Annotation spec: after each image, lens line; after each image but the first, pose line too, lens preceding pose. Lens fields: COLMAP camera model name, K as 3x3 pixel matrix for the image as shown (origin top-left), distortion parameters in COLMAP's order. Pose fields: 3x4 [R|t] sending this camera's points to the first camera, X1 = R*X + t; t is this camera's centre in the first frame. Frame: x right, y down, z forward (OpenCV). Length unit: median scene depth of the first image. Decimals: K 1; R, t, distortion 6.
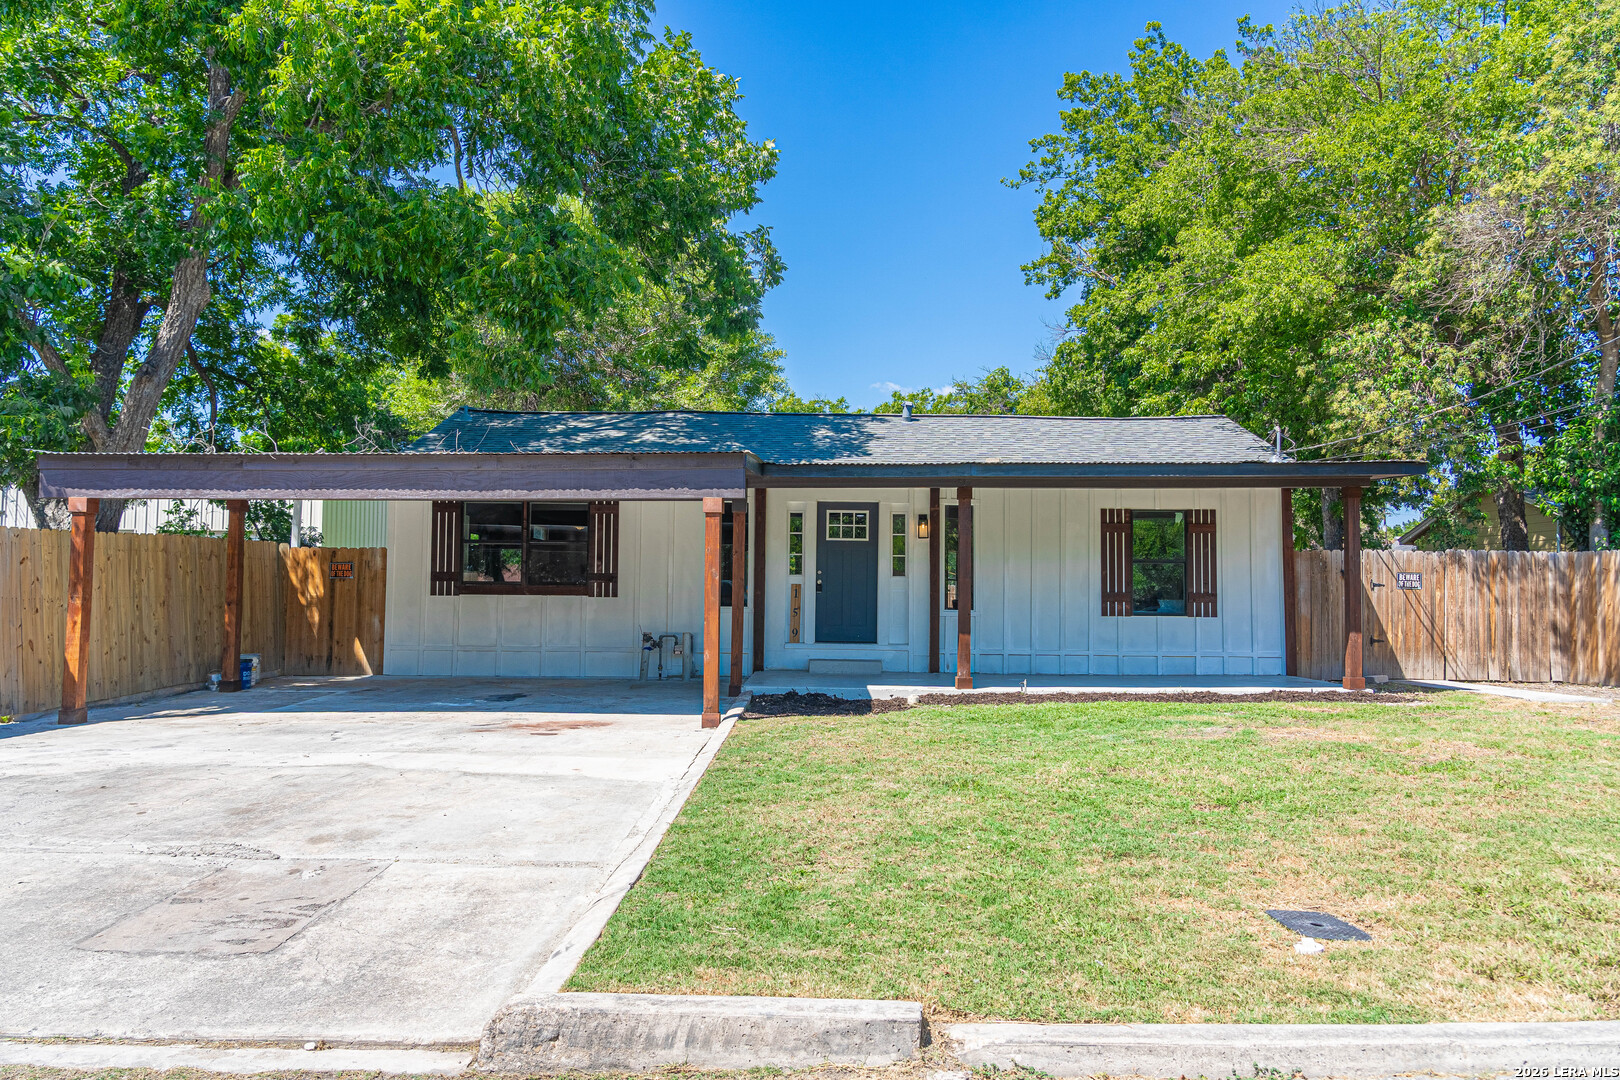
lens RADIAL K [[1082.2, 0, 811.4], [0, 1082.2, 549.2], [0, 0, 1]] dist [-0.029407, -0.003391]
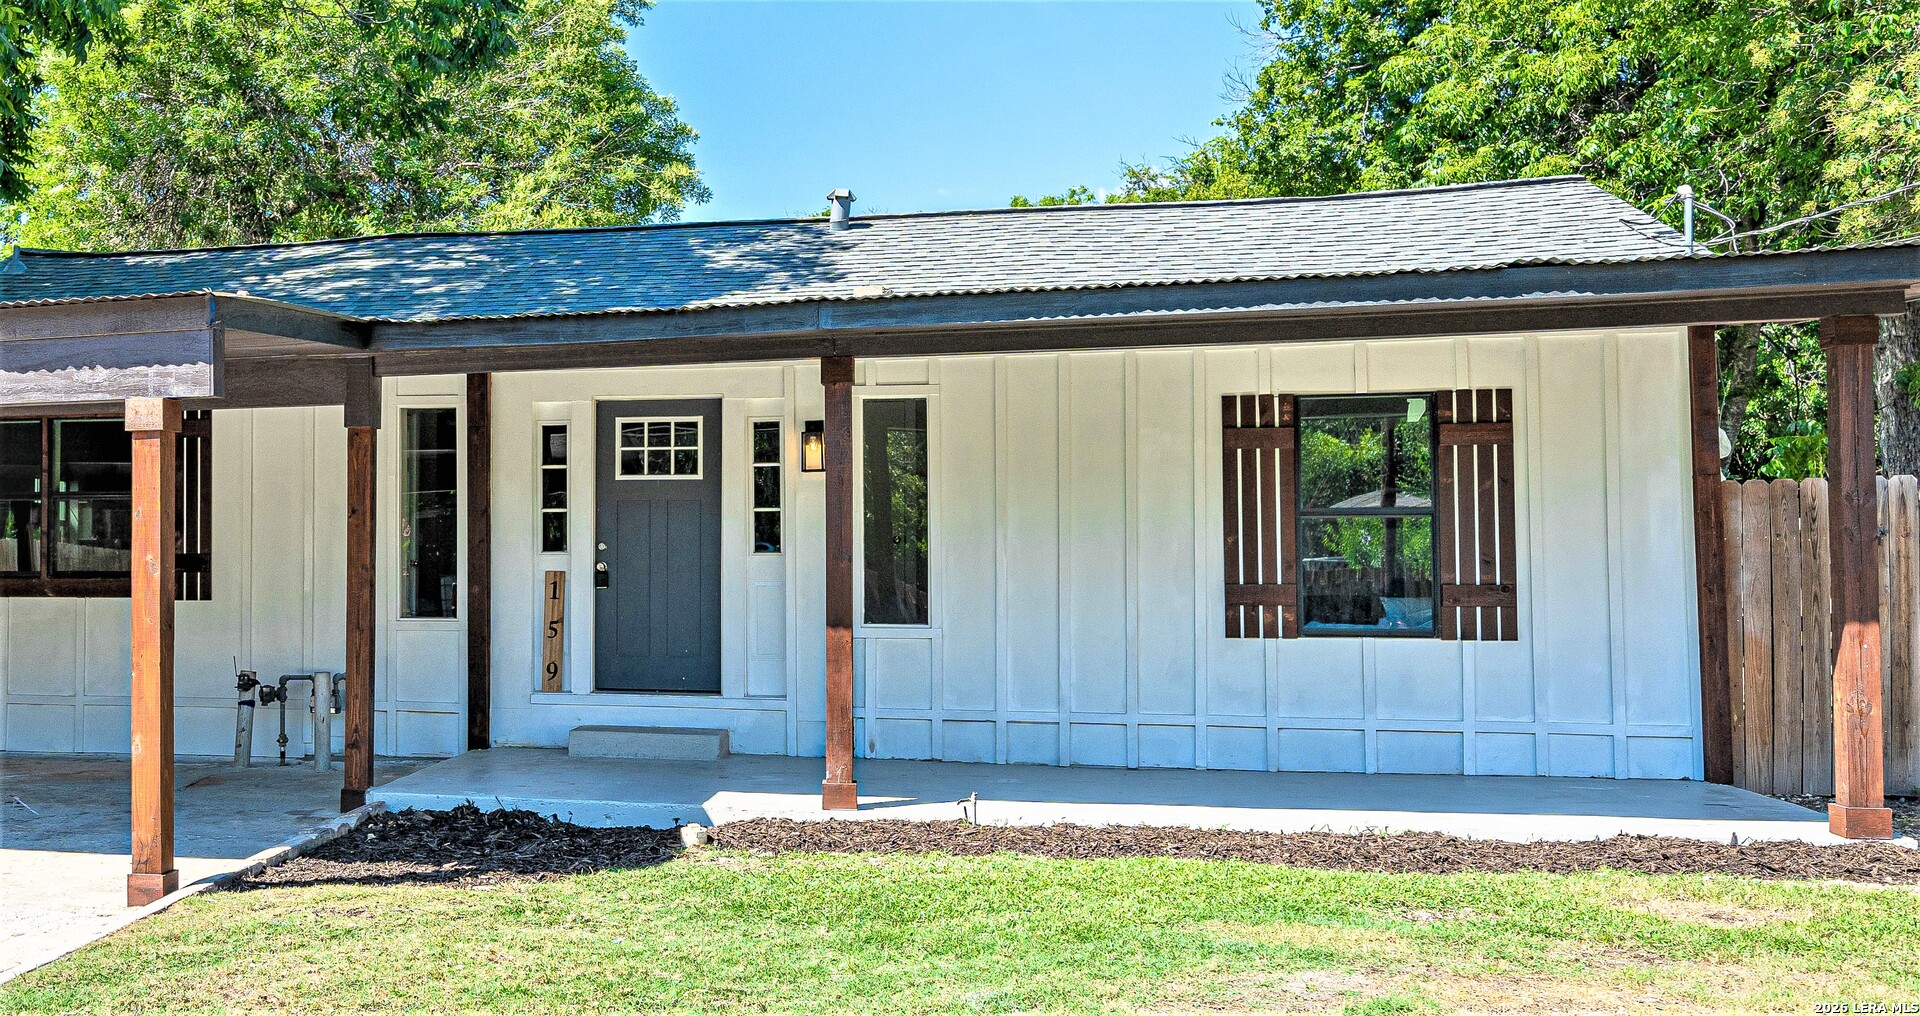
lens RADIAL K [[1824.0, 0, 456.3], [0, 1824.0, 510.0], [0, 0, 1]] dist [0.001632, 0.004460]
pose [[0.968812, -0.017302, -0.247193, 0.148455], [0.020170, 0.999755, 0.009073, -0.003711], [0.246976, -0.013776, 0.968924, 0.194894]]
